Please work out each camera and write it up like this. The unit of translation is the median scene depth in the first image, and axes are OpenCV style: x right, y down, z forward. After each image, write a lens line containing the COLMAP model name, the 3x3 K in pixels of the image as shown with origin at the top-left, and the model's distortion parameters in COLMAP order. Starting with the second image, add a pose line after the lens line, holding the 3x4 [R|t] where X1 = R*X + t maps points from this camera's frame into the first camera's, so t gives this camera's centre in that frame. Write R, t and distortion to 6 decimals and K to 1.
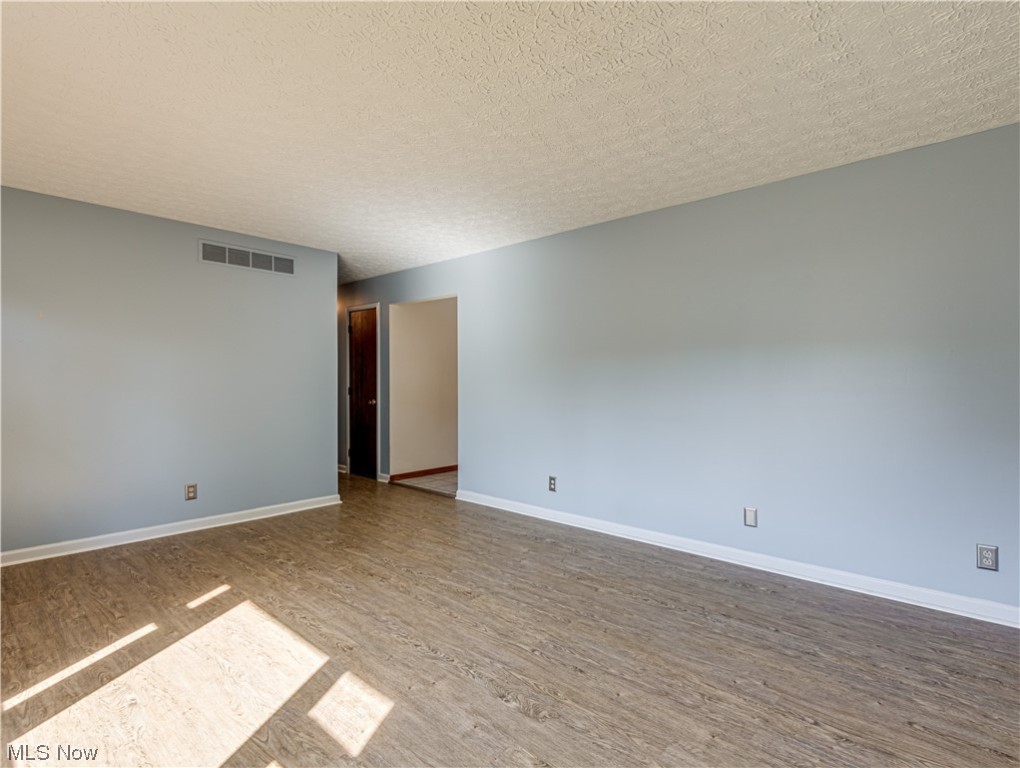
lens RADIAL K [[523.3, 0, 528.8], [0, 523.3, 397.0], [0, 0, 1]] dist [0.006051, -0.003141]
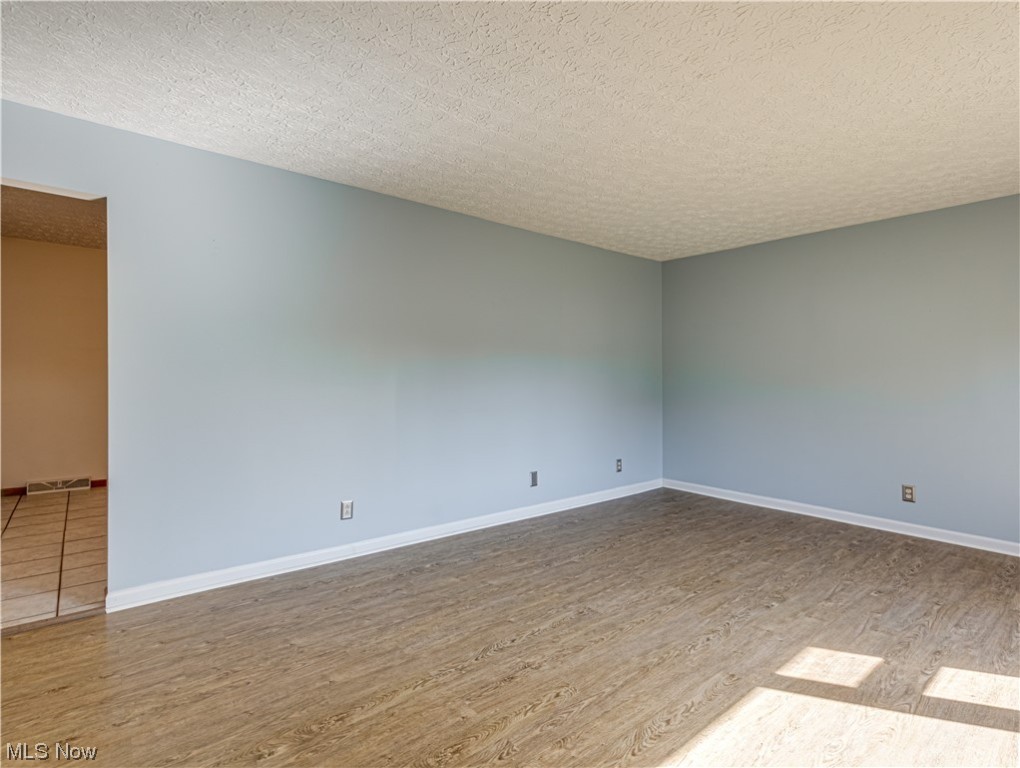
lens RADIAL K [[523.3, 0, 514.2], [0, 523.3, 374.3], [0, 0, 1]] dist [0.006051, -0.003141]
pose [[0.147164, 0.004344, 0.989103, -0.986351], [0.025179, 0.999650, -0.008136, -0.026910], [-0.988792, 0.026102, 0.147003, 0.942352]]
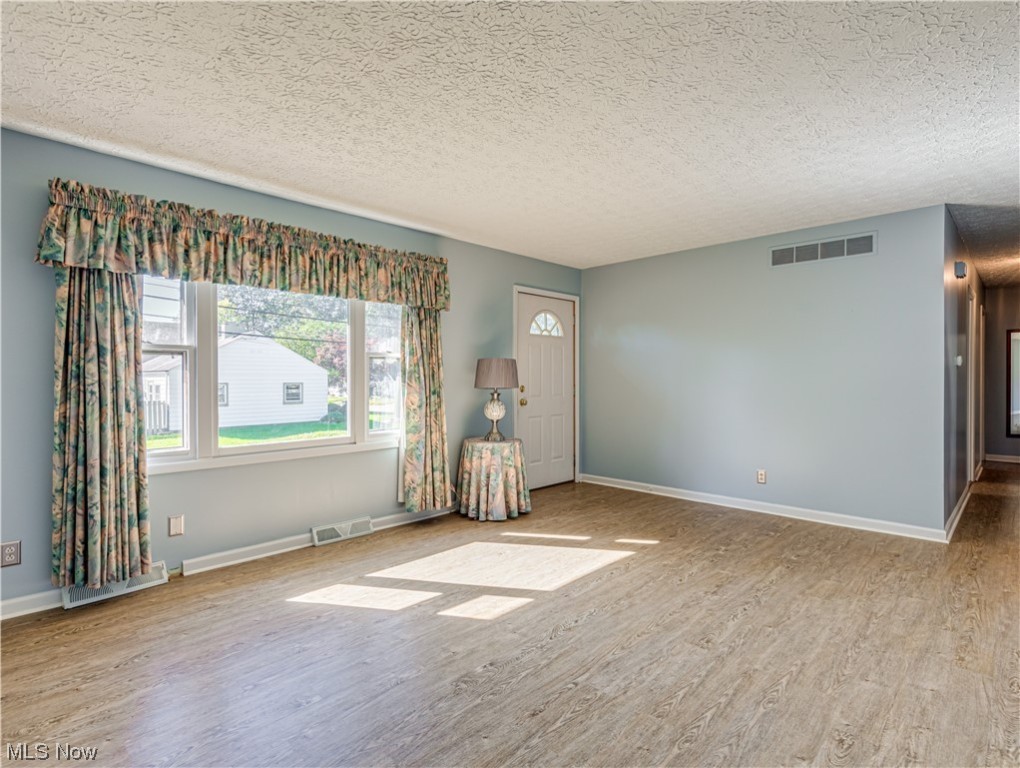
lens RADIAL K [[523.3, 0, 505.7], [0, 523.3, 384.9], [0, 0, 1]] dist [0.006051, -0.003141]
pose [[-0.056013, 0.012463, -0.998352, 0.679497], [-0.029159, 0.999475, 0.014113, -0.019470], [0.998004, 0.029902, -0.055620, 0.702974]]
